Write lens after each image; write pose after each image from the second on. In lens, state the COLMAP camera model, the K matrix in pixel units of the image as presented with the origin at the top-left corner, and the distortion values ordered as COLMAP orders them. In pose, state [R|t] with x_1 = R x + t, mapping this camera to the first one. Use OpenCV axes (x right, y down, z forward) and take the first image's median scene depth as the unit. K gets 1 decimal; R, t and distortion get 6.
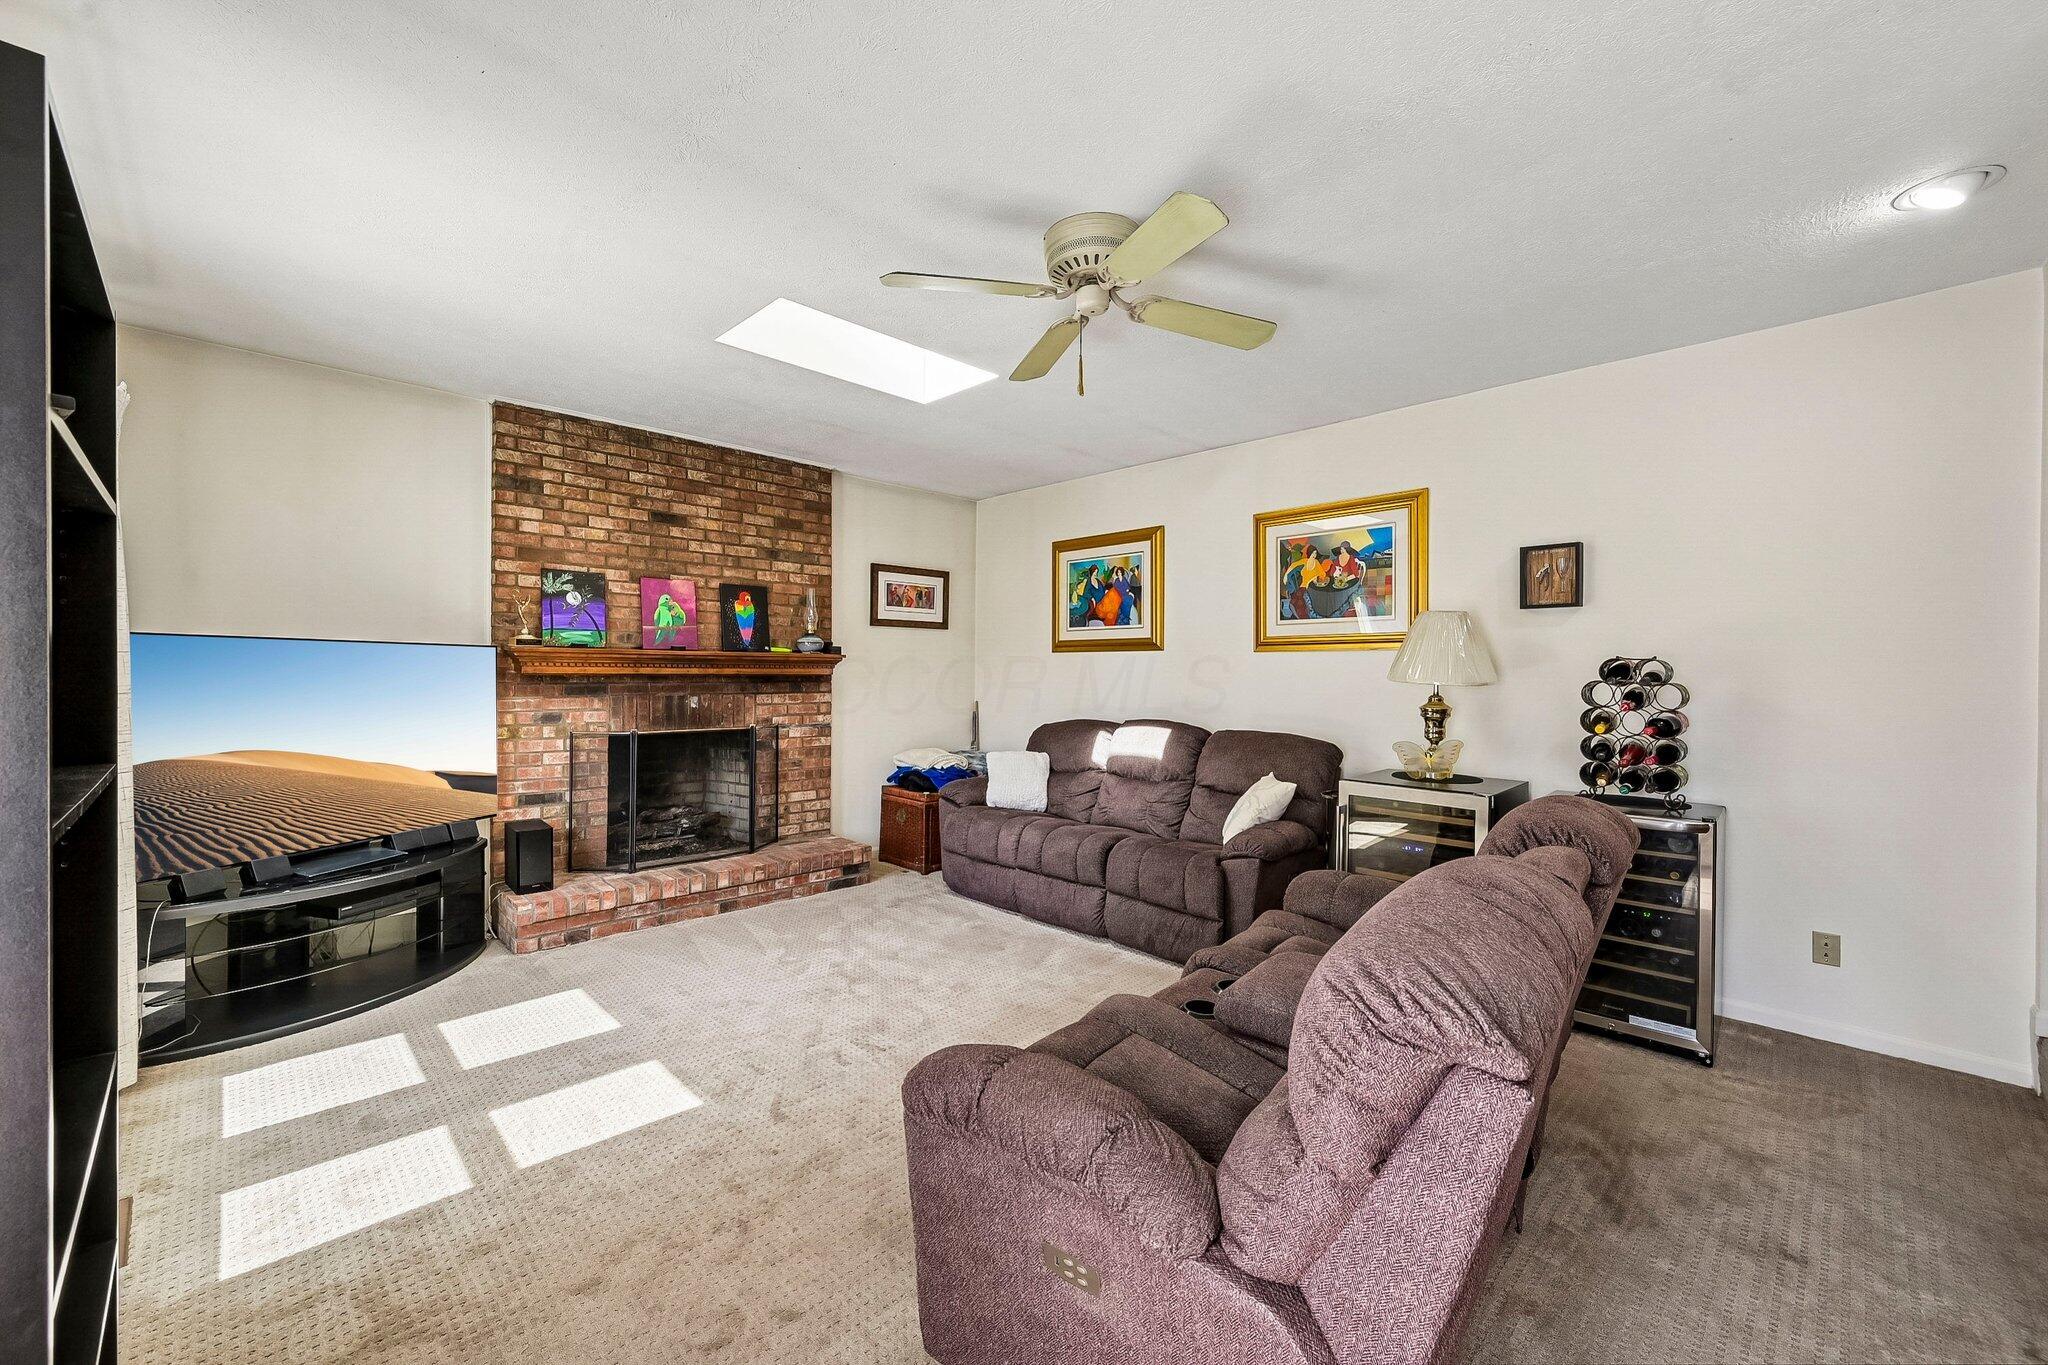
lens RADIAL K [[815.9, 0, 1028.8], [0, 815.9, 677.7], [0, 0, 1]] dist [0.002037, 0.000767]
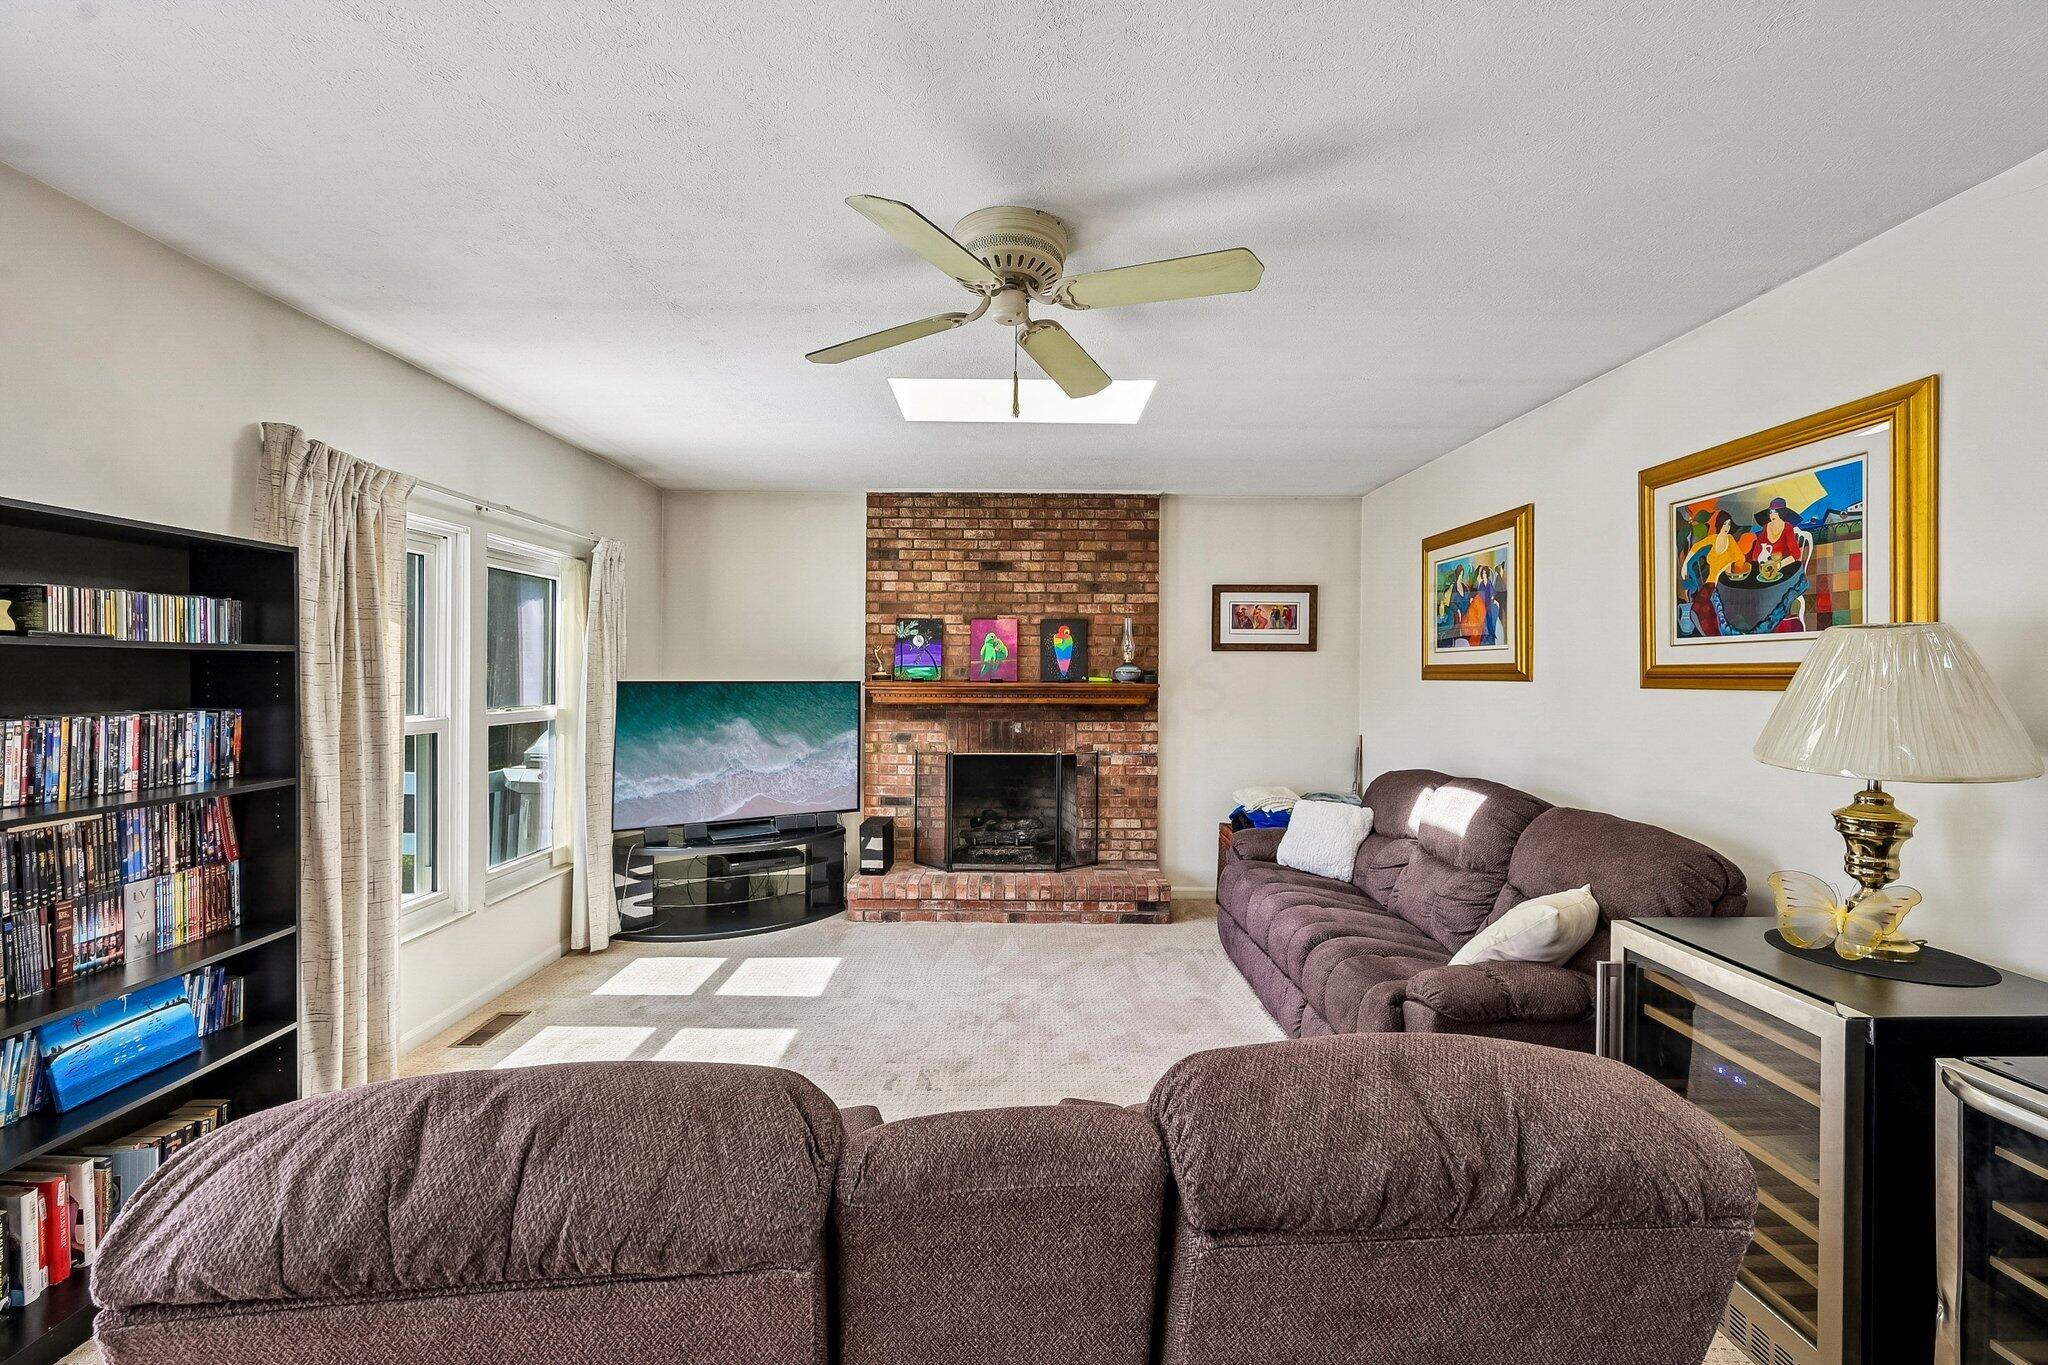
lens RADIAL K [[815.9, 0, 1018.2], [0, 815.9, 678.9], [0, 0, 1]] dist [0.002037, 0.000767]
pose [[0.710989, 0.002554, -0.703198, 0.391224], [-0.005685, 0.999982, -0.002116, -0.036032], [0.703180, 0.005502, 0.710991, 0.219057]]
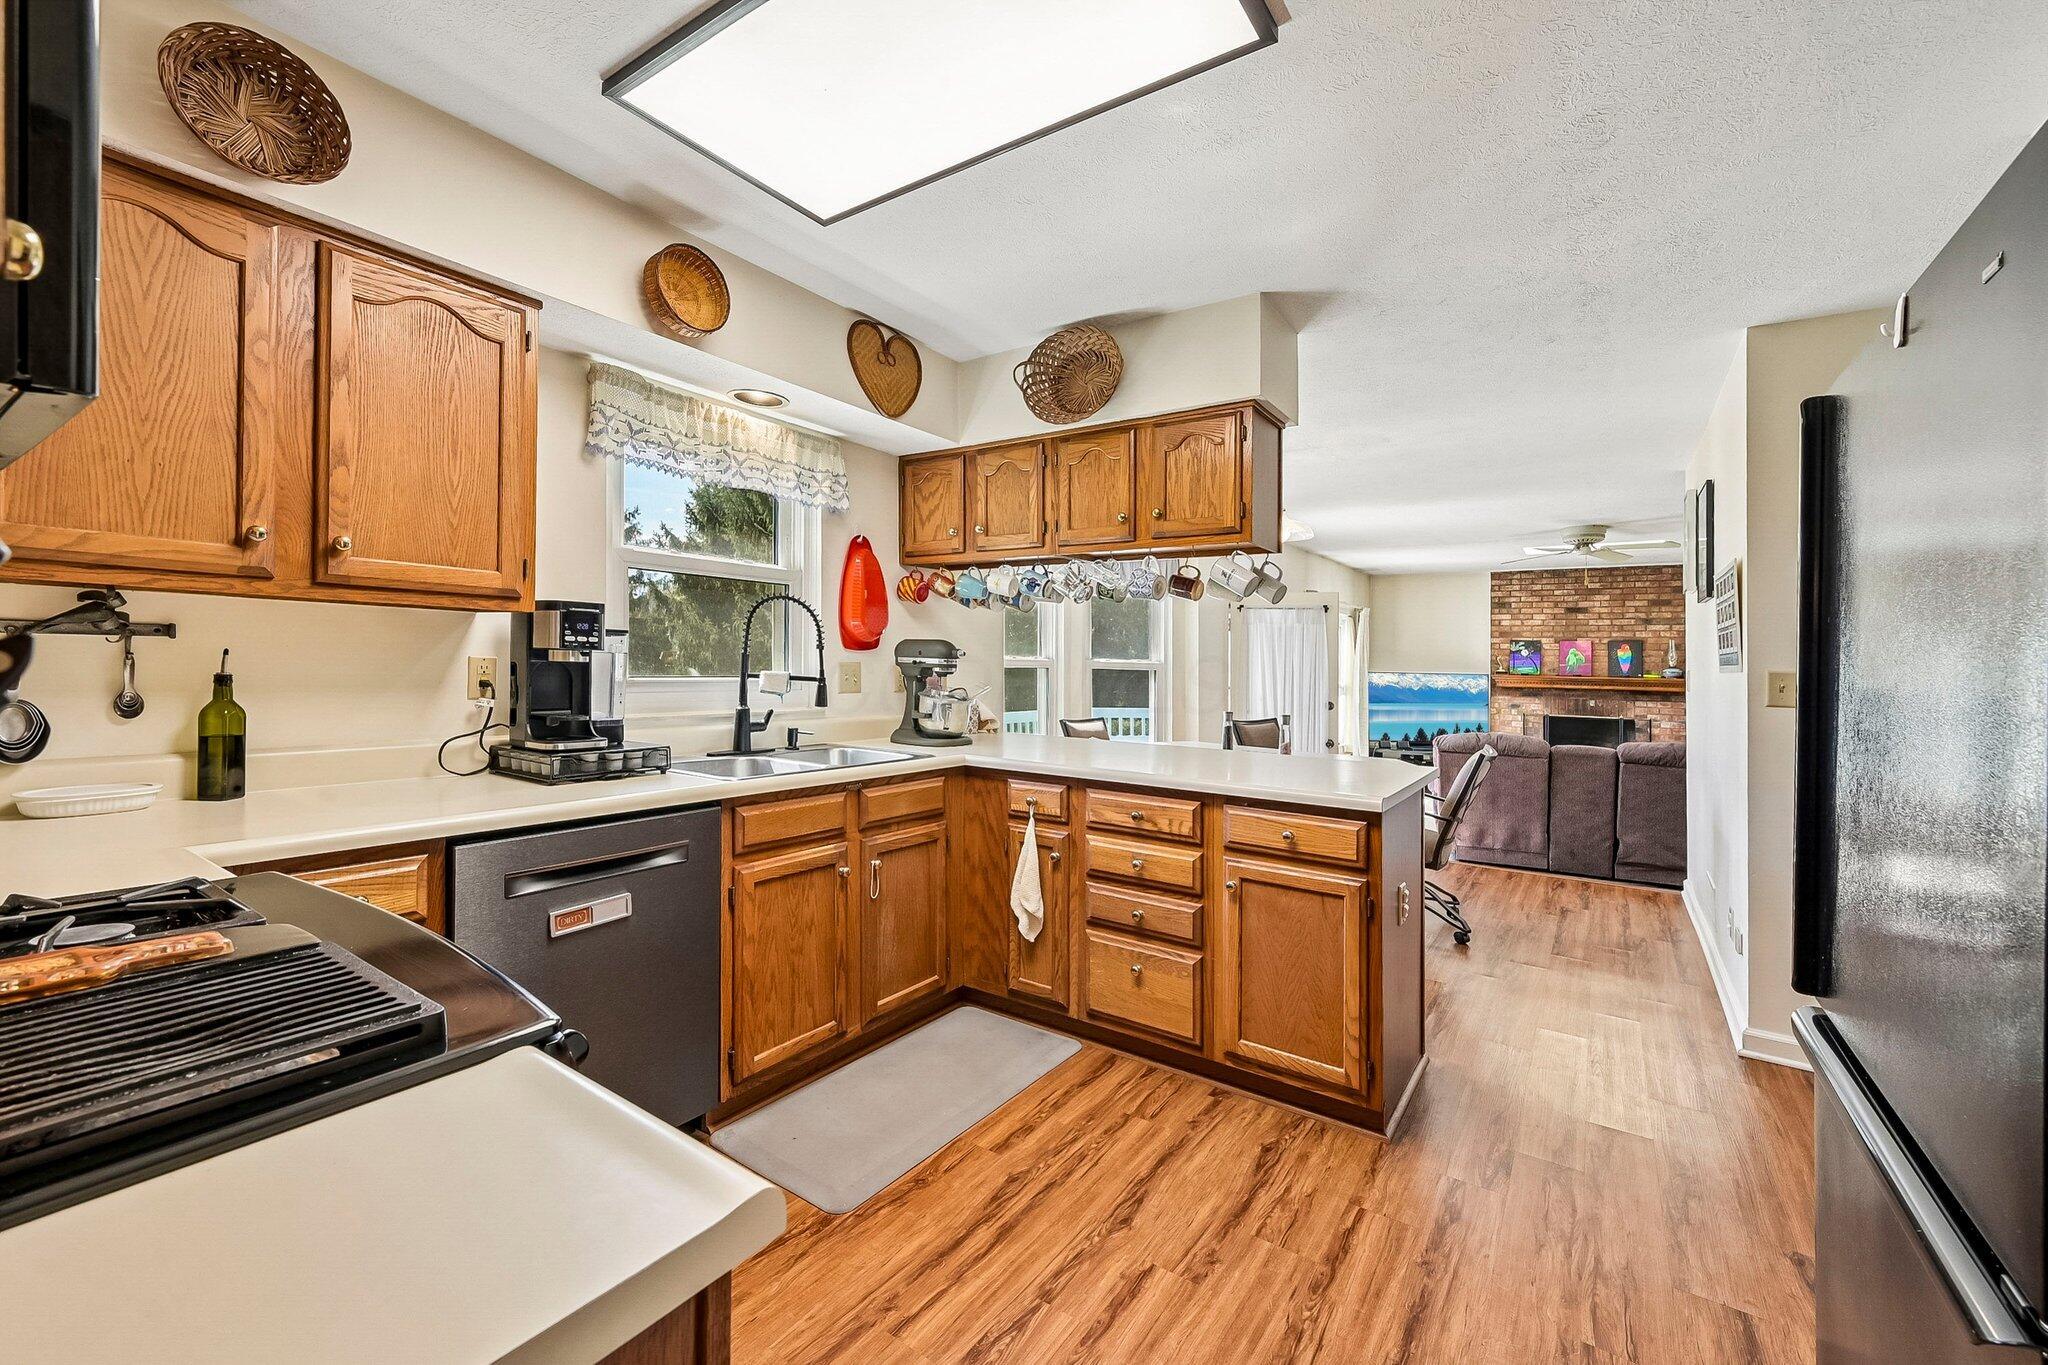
lens RADIAL K [[815.9, 0, 1019.0], [0, 815.9, 634.4], [0, 0, 1]] dist [0.002037, 0.000767]
pose [[0.170630, -0.036482, -0.984660, 1.326842], [-0.026538, 0.998782, -0.041604, -0.016830], [0.984978, 0.033229, 0.169454, -0.698821]]
